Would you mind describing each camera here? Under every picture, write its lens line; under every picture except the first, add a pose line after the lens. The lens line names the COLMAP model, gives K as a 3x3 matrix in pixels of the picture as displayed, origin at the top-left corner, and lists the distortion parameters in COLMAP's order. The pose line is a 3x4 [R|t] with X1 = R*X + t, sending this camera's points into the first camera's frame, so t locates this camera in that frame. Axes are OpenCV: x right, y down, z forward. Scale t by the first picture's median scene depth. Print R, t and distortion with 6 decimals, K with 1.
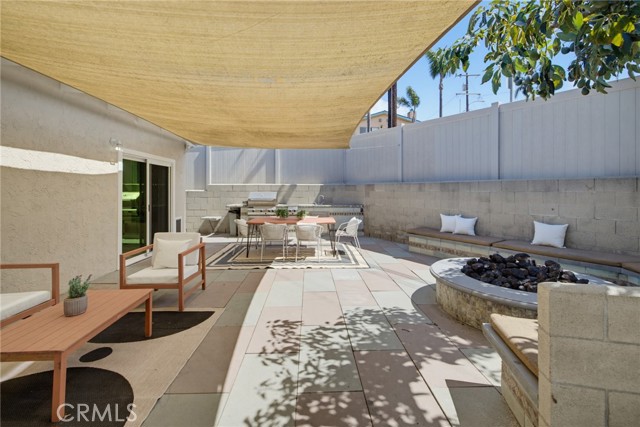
lens RADIAL K [[270.0, 0, 314.9], [0, 270.0, 191.1], [0, 0, 1]] dist [-0.000394, -0.000109]
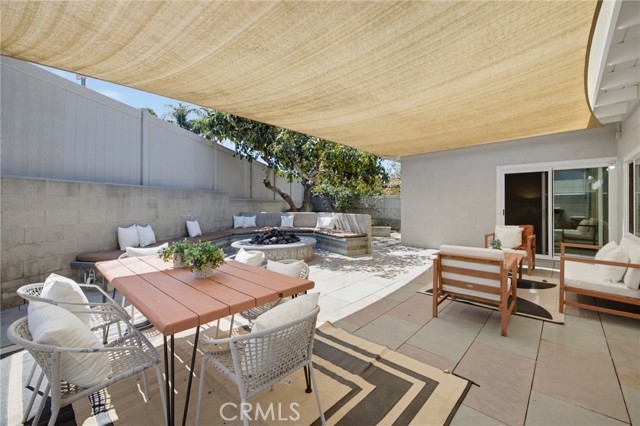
lens RADIAL K [[273.3, 0, 325.3], [0, 273.3, 203.2], [0, 0, 1]] dist [-0.000080, -0.000071]
pose [[-0.731825, -0.000334, 0.681493, -0.534788], [0.001108, 0.999998, 0.001681, 0.021317], [-0.681492, 0.001985, -0.731823, 1.347103]]
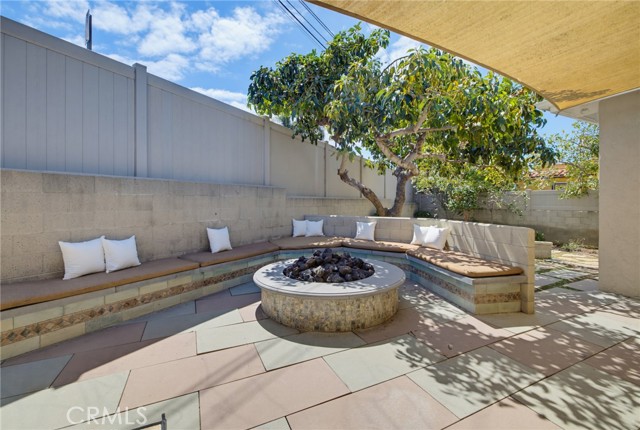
lens RADIAL K [[271.8, 0, 319.2], [0, 271.8, 203.4], [0, 0, 1]] dist [0.001826, -0.000206]
pose [[-0.402347, -0.005159, 0.915473, -0.156199], [0.002425, 0.999975, 0.006701, 0.020468], [-0.915484, 0.004916, -0.402324, 0.905951]]
